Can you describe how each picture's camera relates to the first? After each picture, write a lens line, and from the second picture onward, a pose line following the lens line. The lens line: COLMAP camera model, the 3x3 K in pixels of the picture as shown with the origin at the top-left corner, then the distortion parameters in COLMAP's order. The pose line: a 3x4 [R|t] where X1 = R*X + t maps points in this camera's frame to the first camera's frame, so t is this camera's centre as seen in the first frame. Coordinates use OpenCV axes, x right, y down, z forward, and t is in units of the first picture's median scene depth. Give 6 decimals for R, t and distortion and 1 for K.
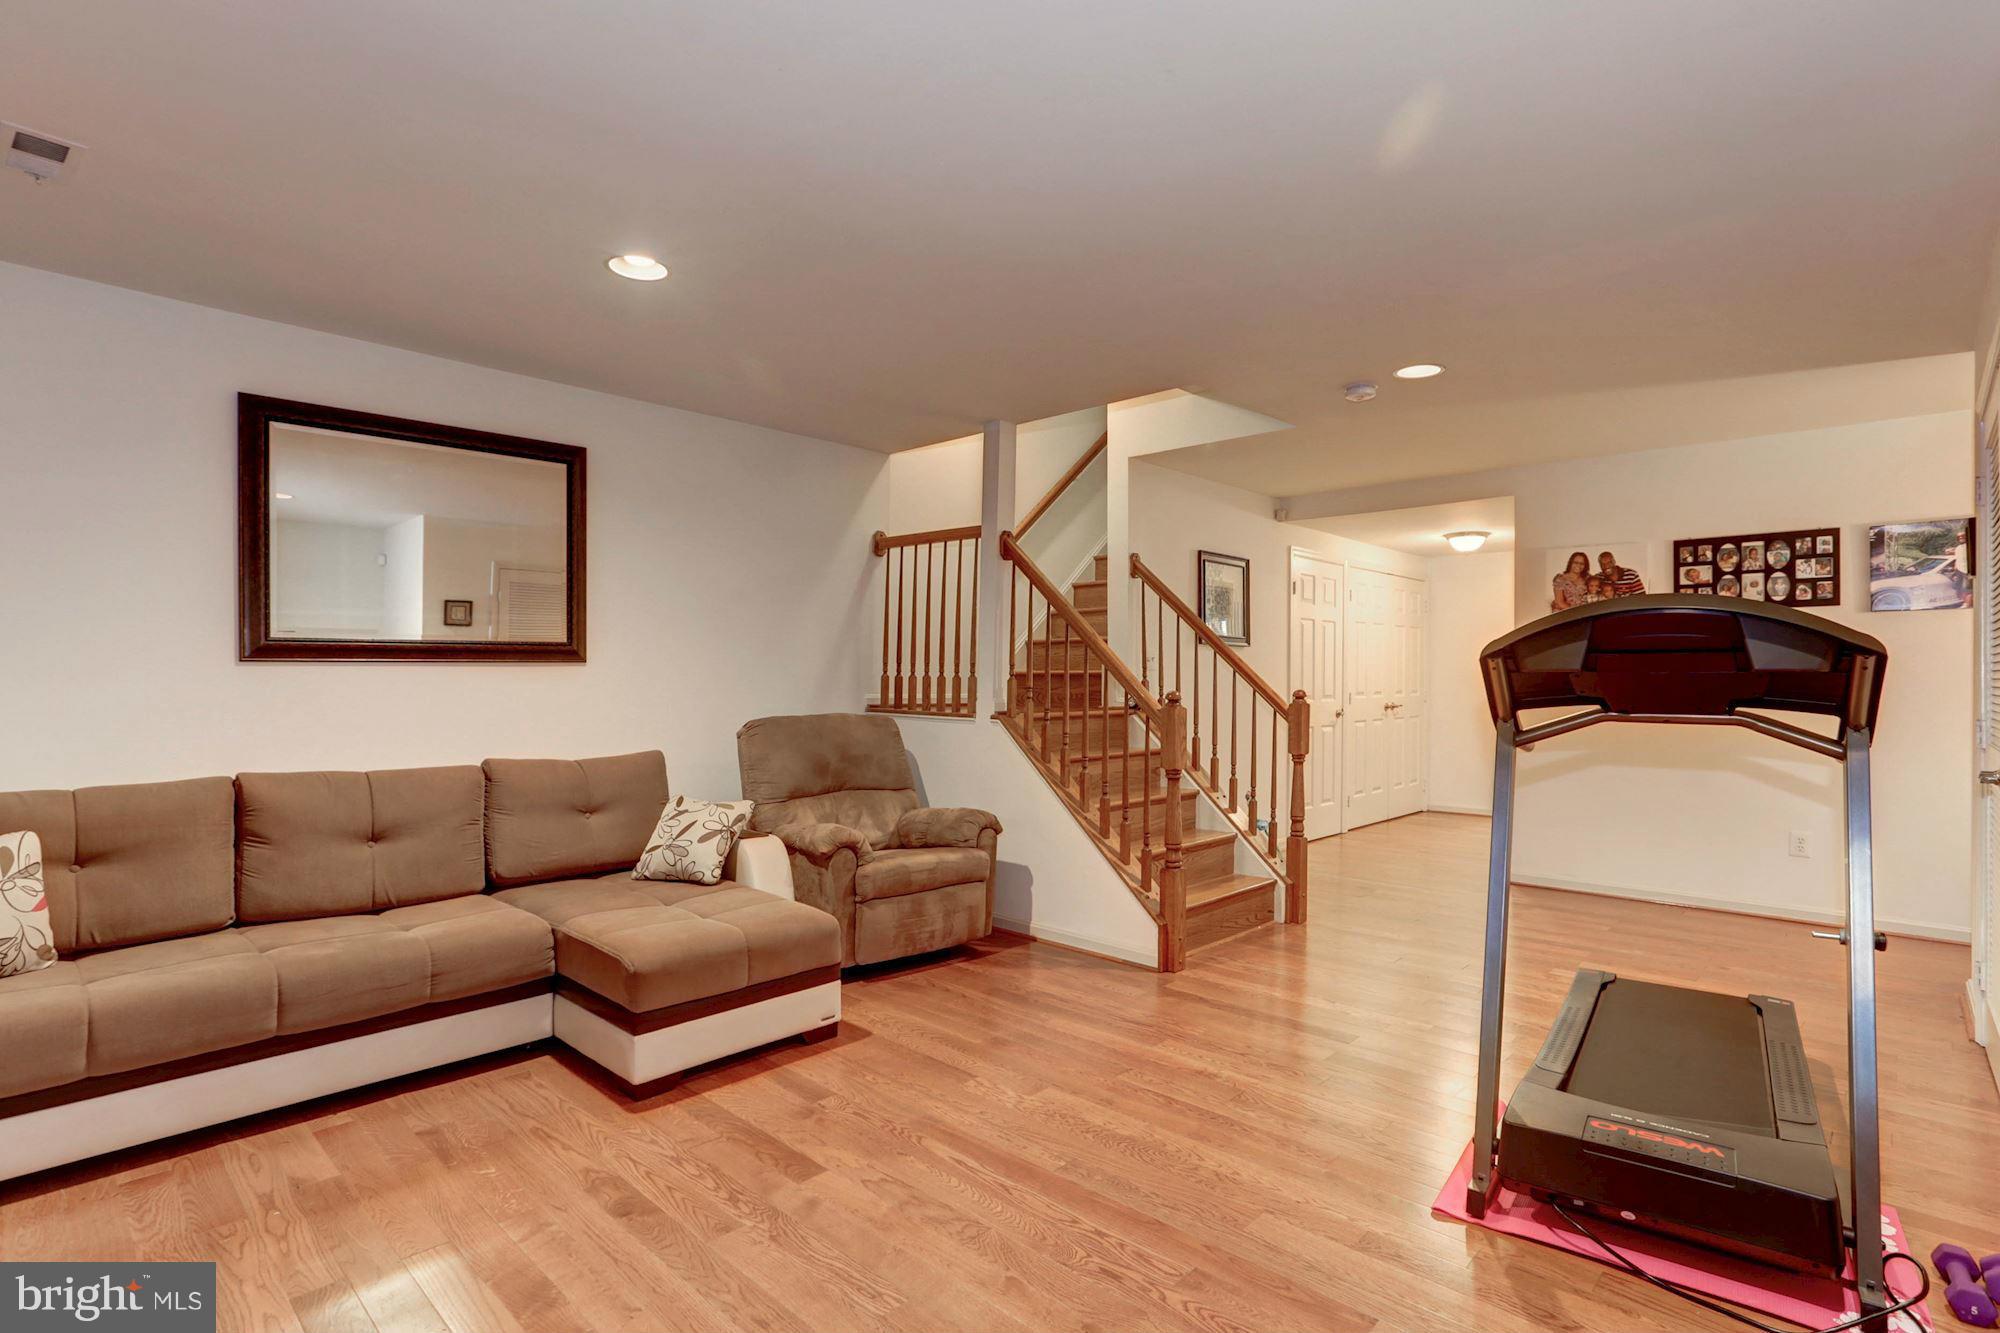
lens RADIAL K [[975.9, 0, 996.5], [0, 975.9, 673.6], [0, 0, 1]] dist [-0.017036, 0.010178]
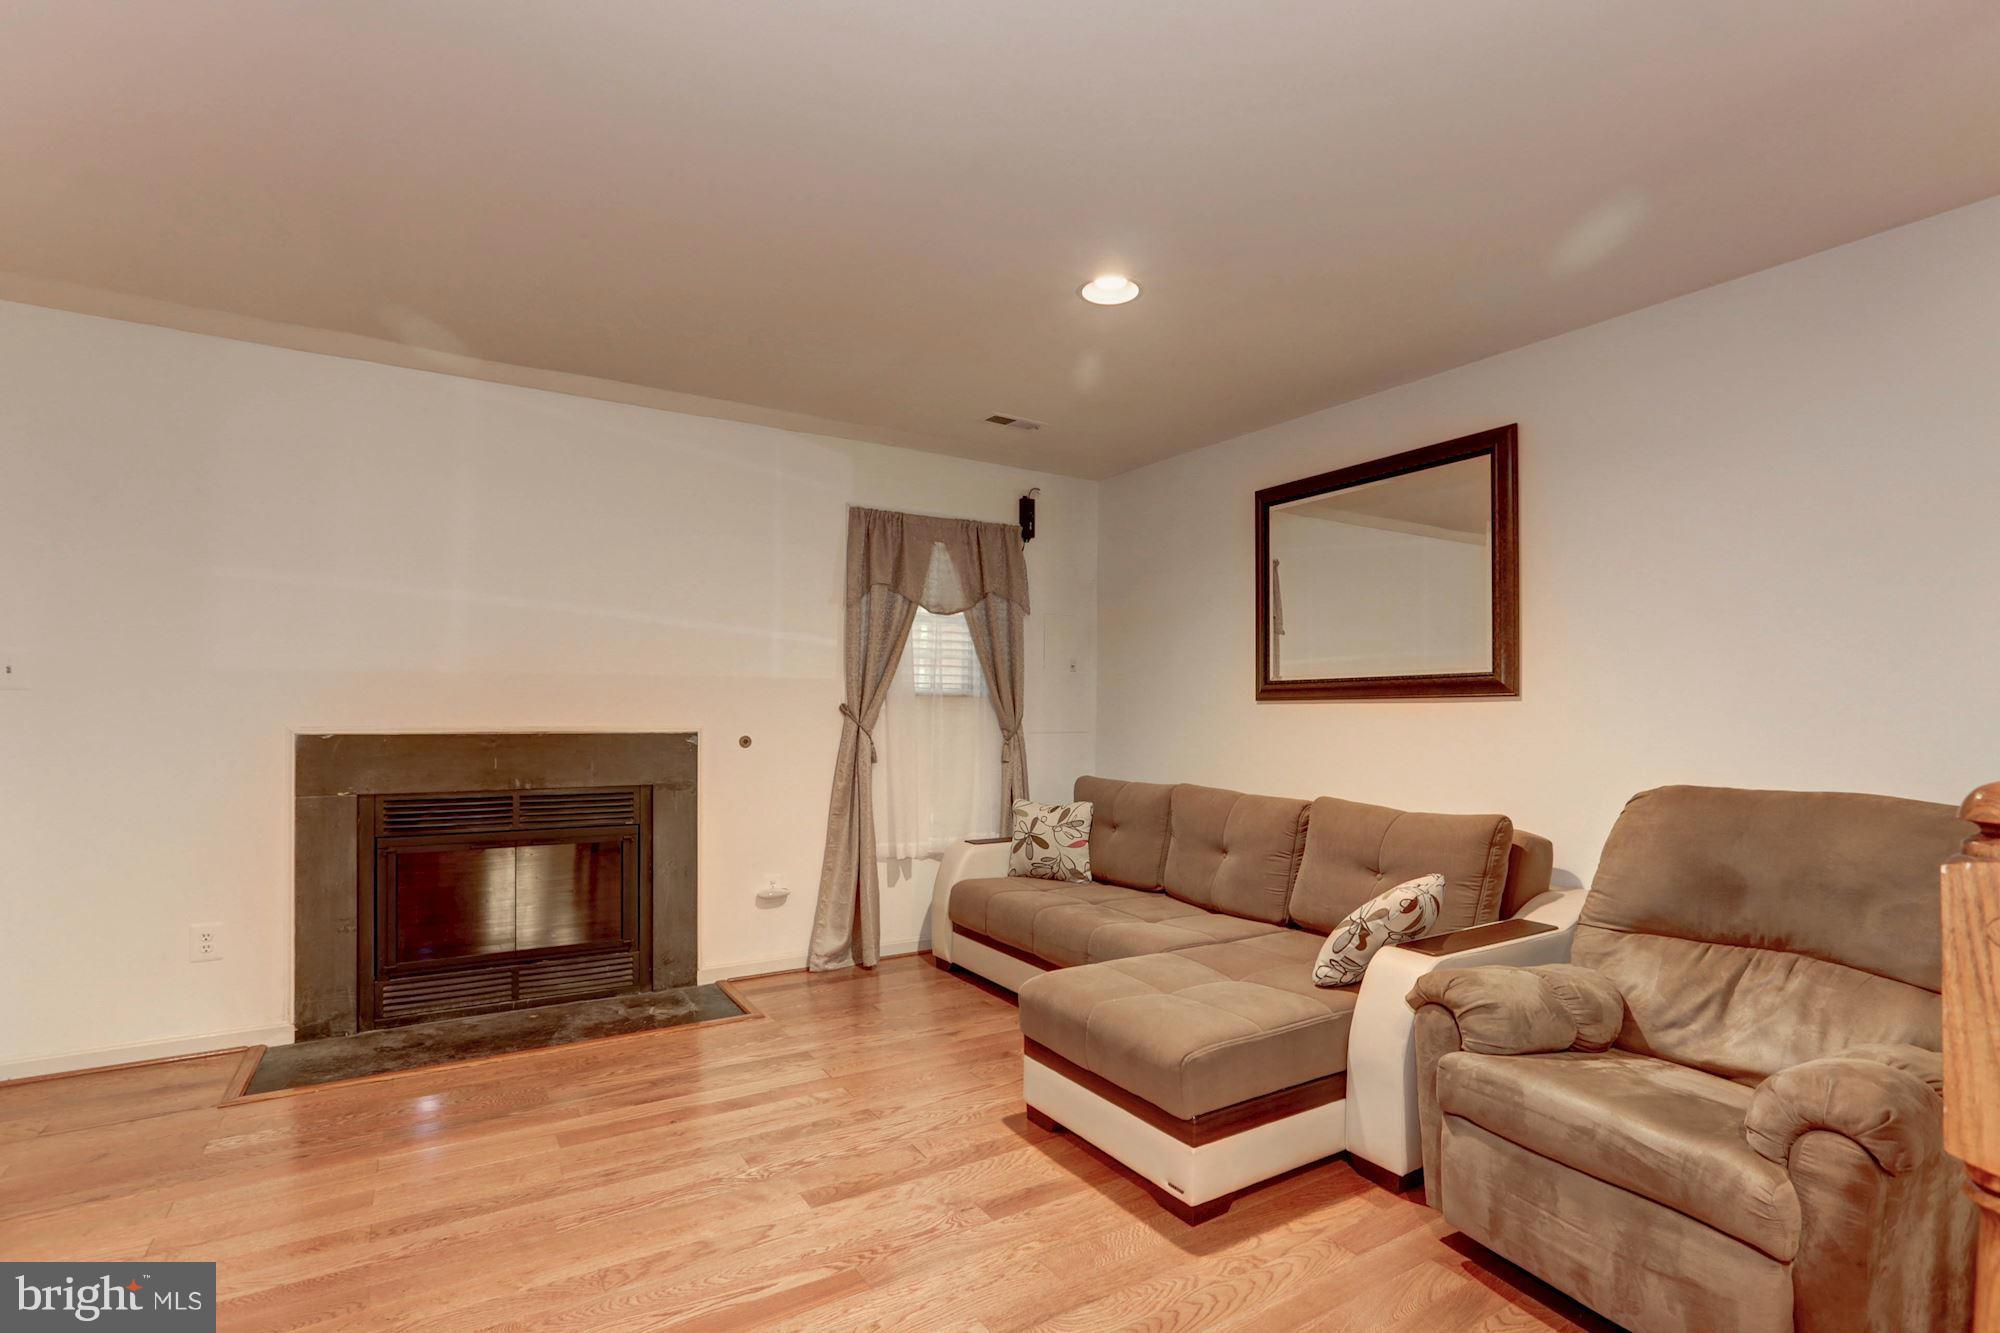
lens RADIAL K [[950.0, 0, 1006.4], [0, 950.0, 674.3], [0, 0, 1]] dist [-0.019140, 0.000521]
pose [[-0.238489, -0.039241, -0.970352, 0.510556], [-0.008918, 0.999230, -0.038217, 0.003769], [0.971104, -0.000460, -0.238655, 0.979801]]
